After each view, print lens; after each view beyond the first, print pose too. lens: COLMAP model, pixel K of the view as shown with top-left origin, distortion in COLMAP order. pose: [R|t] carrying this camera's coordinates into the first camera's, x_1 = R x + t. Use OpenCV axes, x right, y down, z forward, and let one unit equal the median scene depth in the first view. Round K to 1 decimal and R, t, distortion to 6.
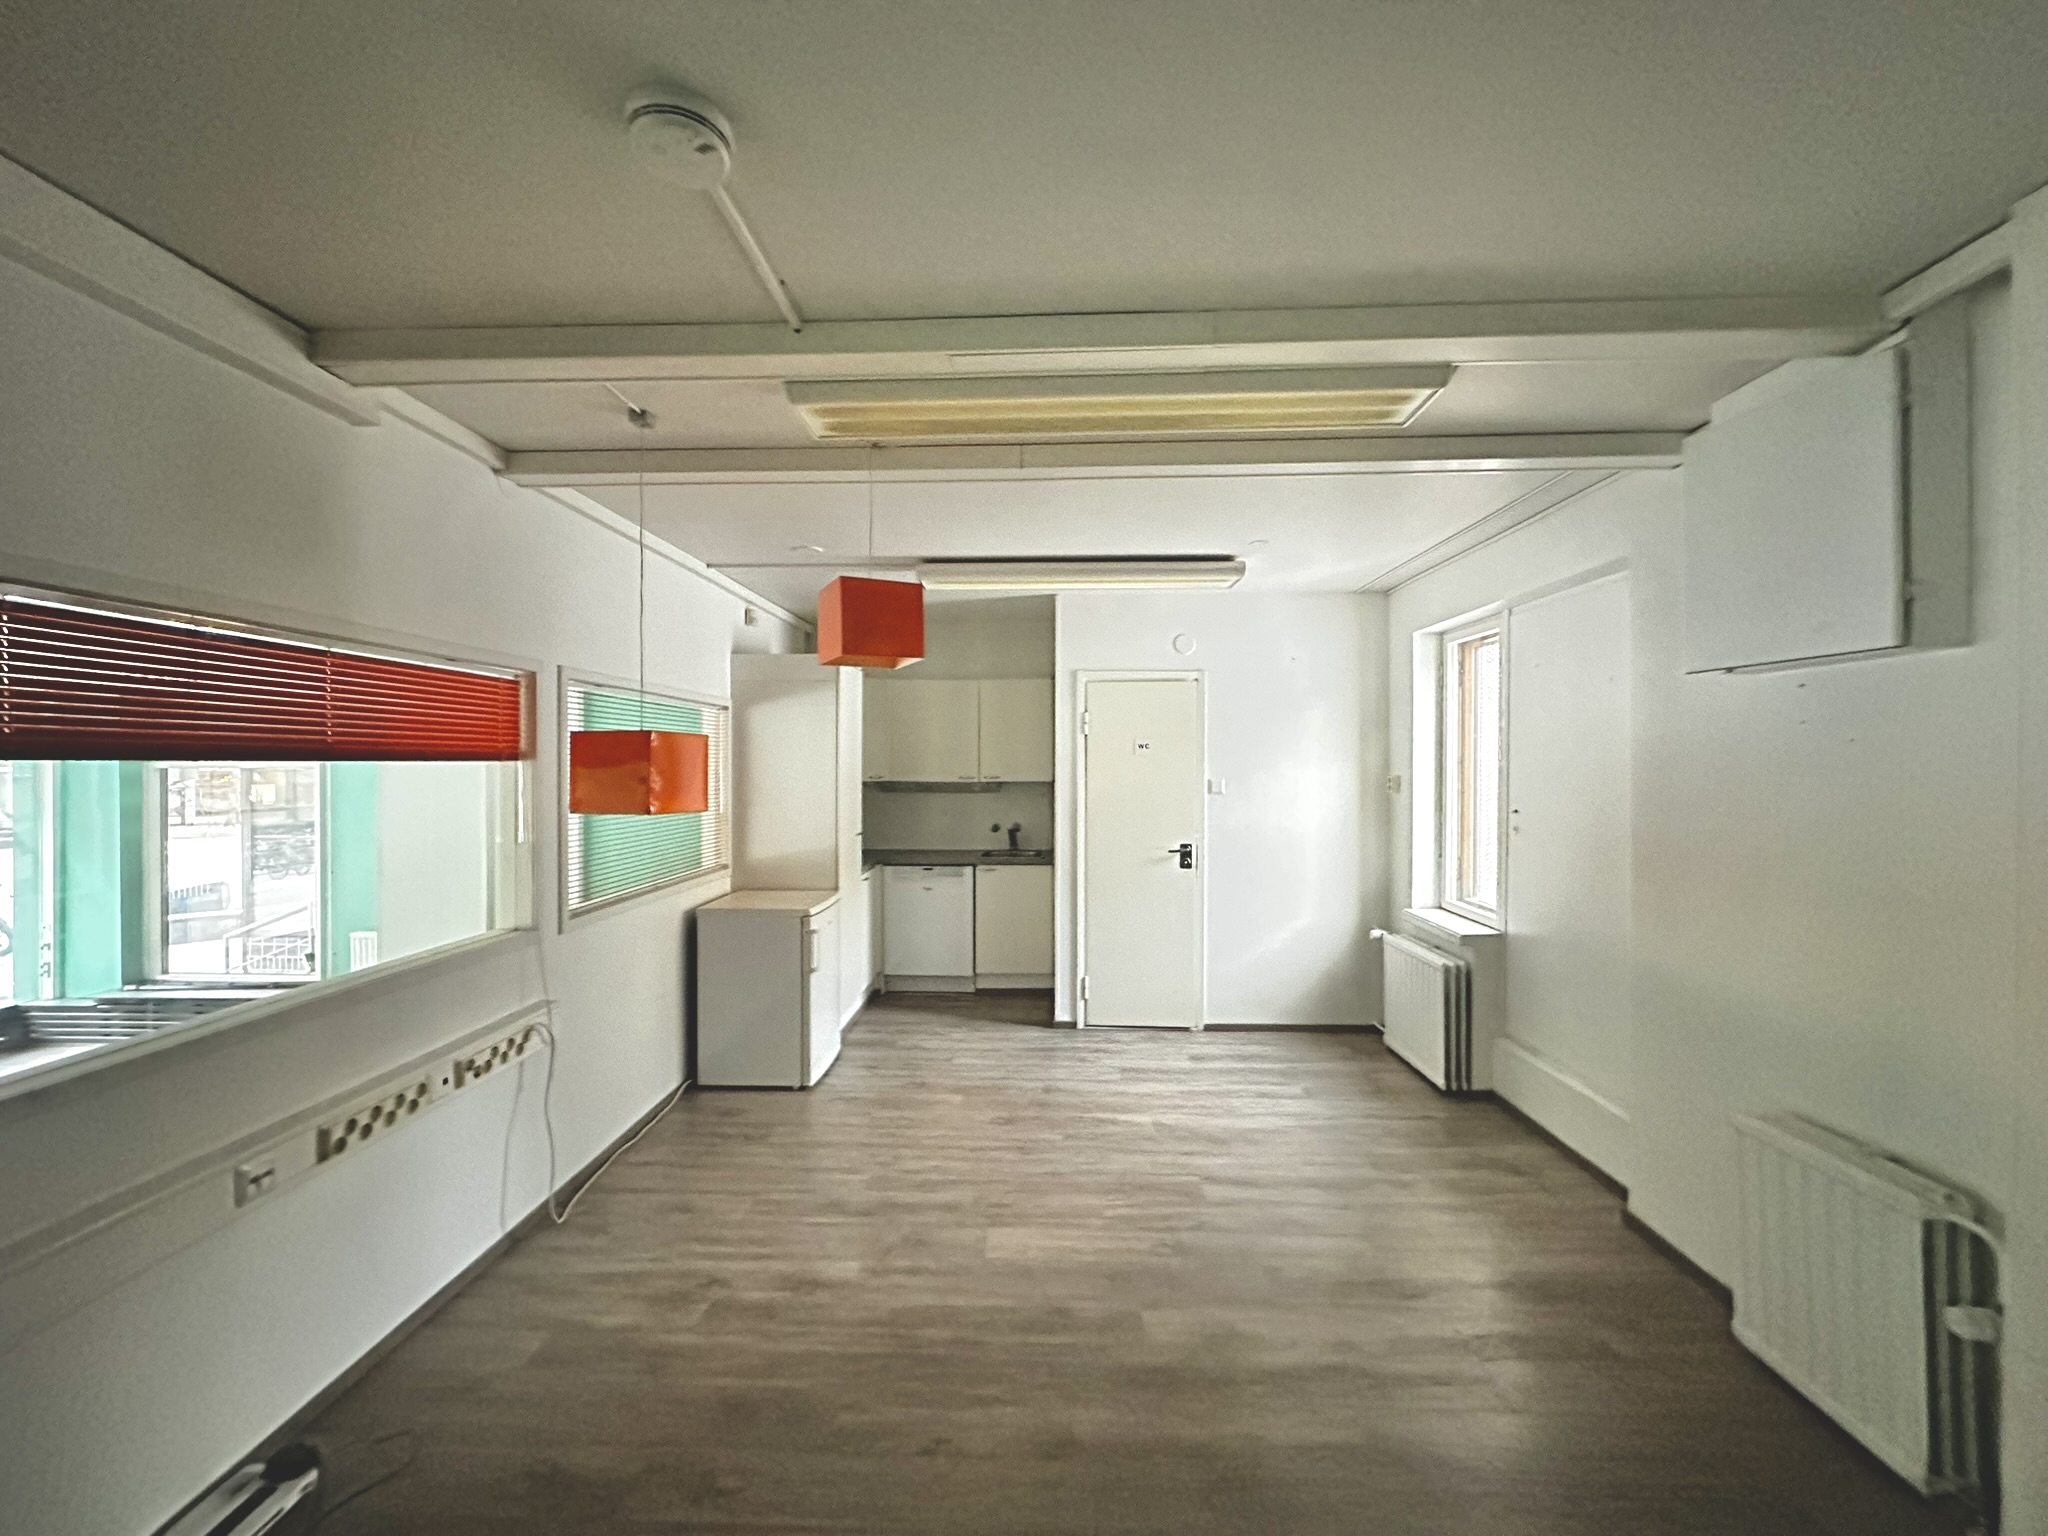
lens RADIAL K [[821.0, 0, 1025.5], [0, 821.0, 767.7], [0, 0, 1]] dist [0.001563, 0.000100]
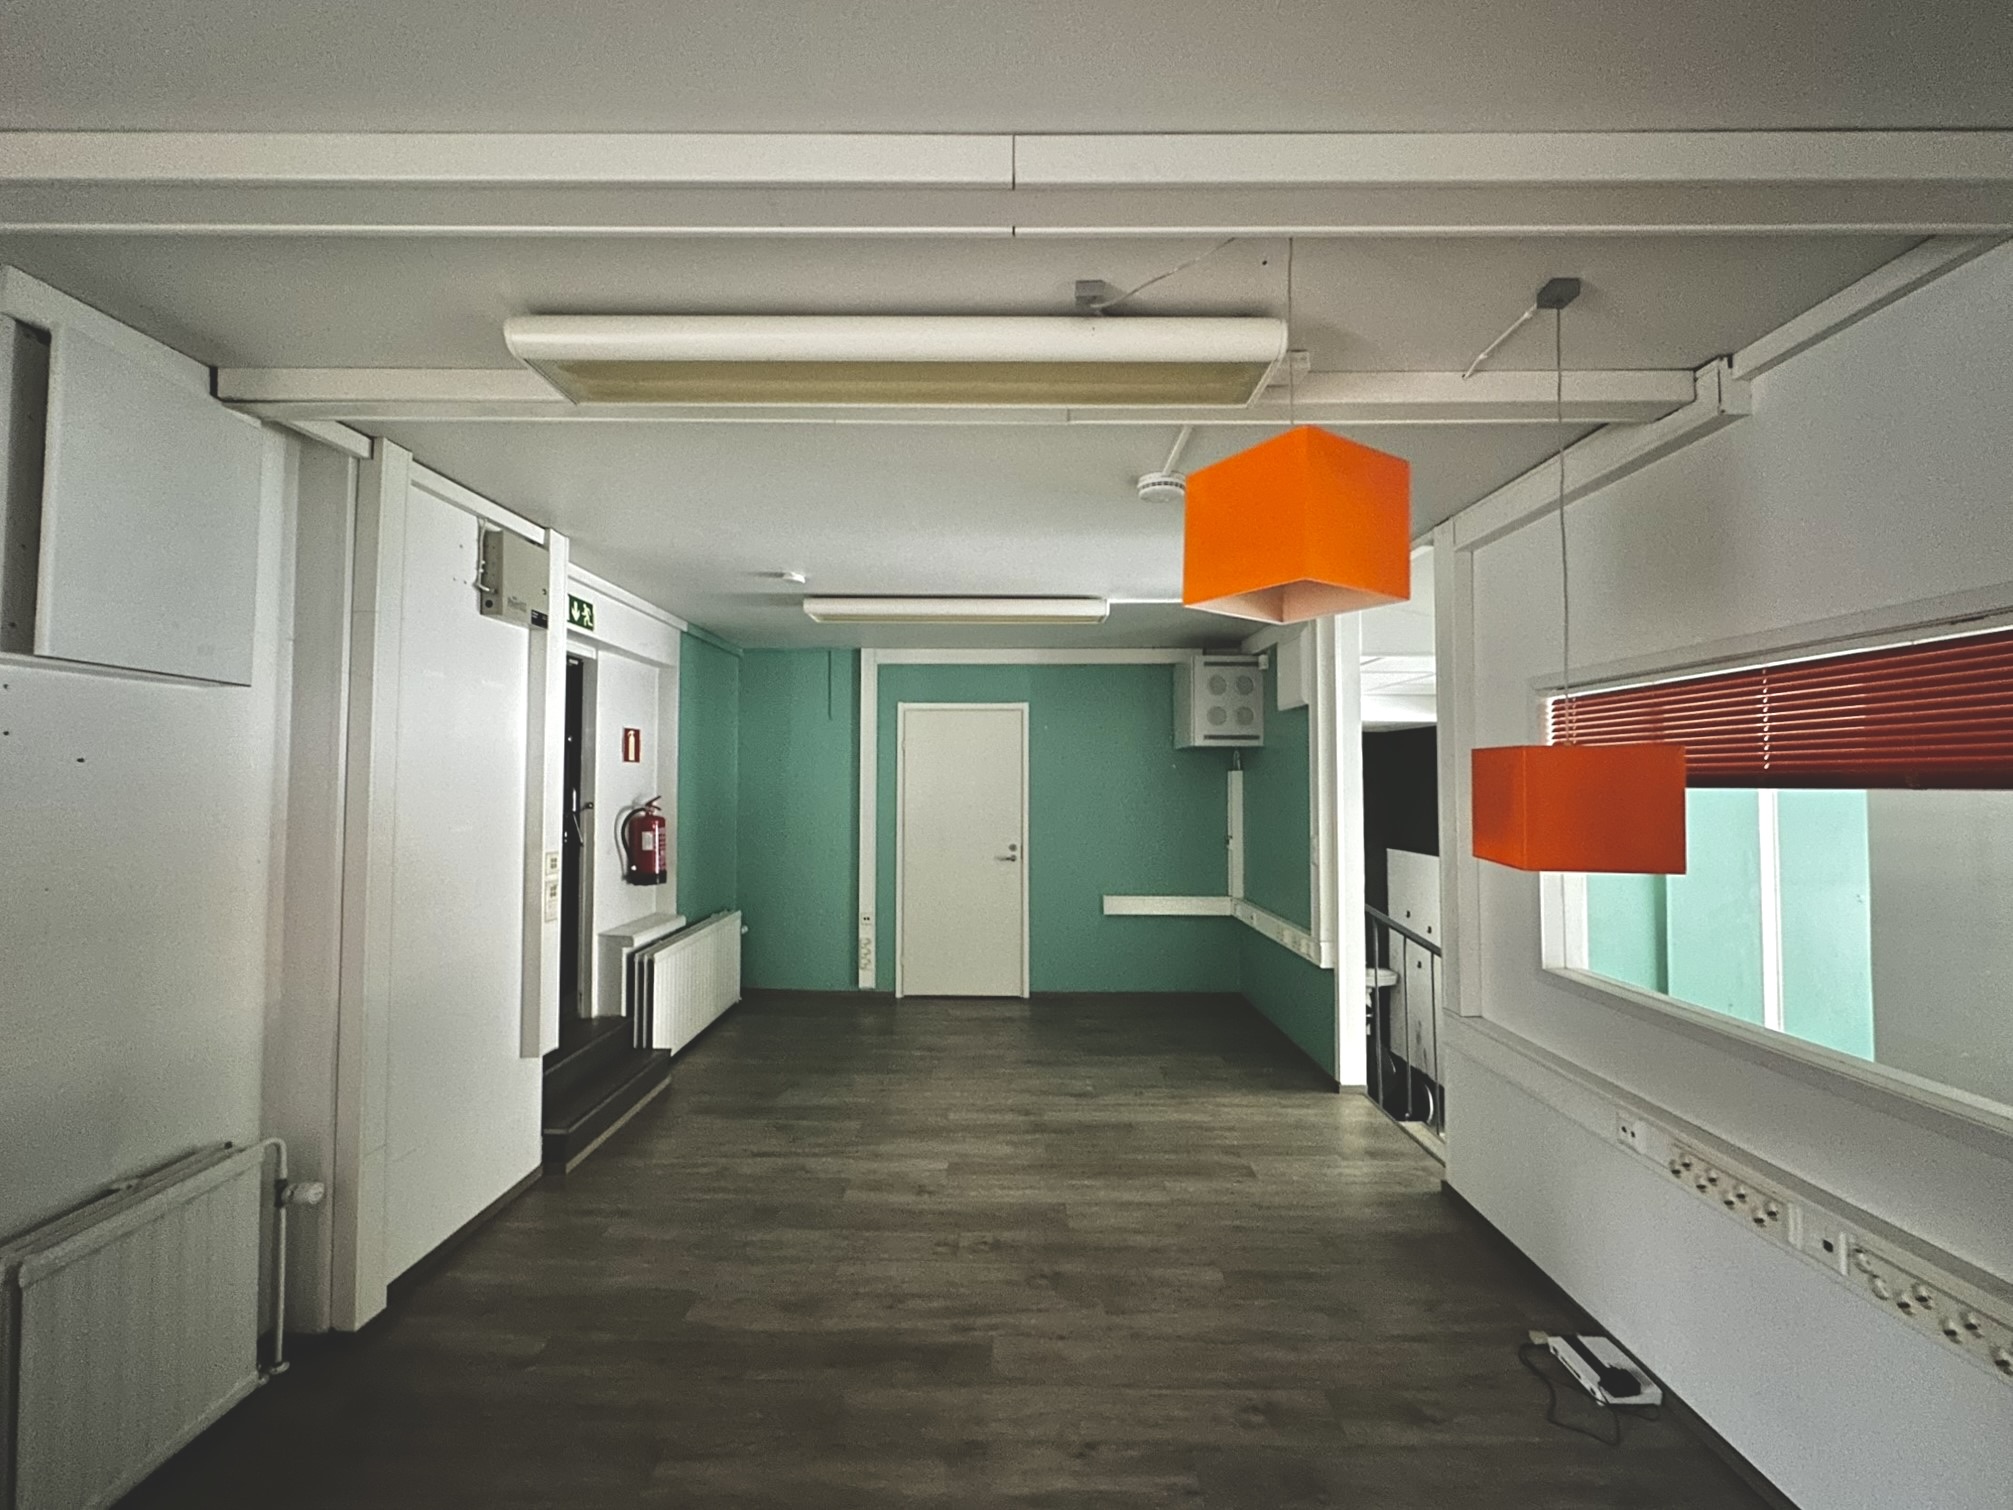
lens RADIAL K [[807.0, 0, 1003.0], [0, 807.0, 755.3], [0, 0, 1]] dist [0.001563, 0.000100]
pose [[-0.998982, -0.006563, -0.044621, 0.043468], [-0.004928, 0.999316, -0.036652, -0.008211], [0.044831, -0.036395, -0.998331, 1.879053]]
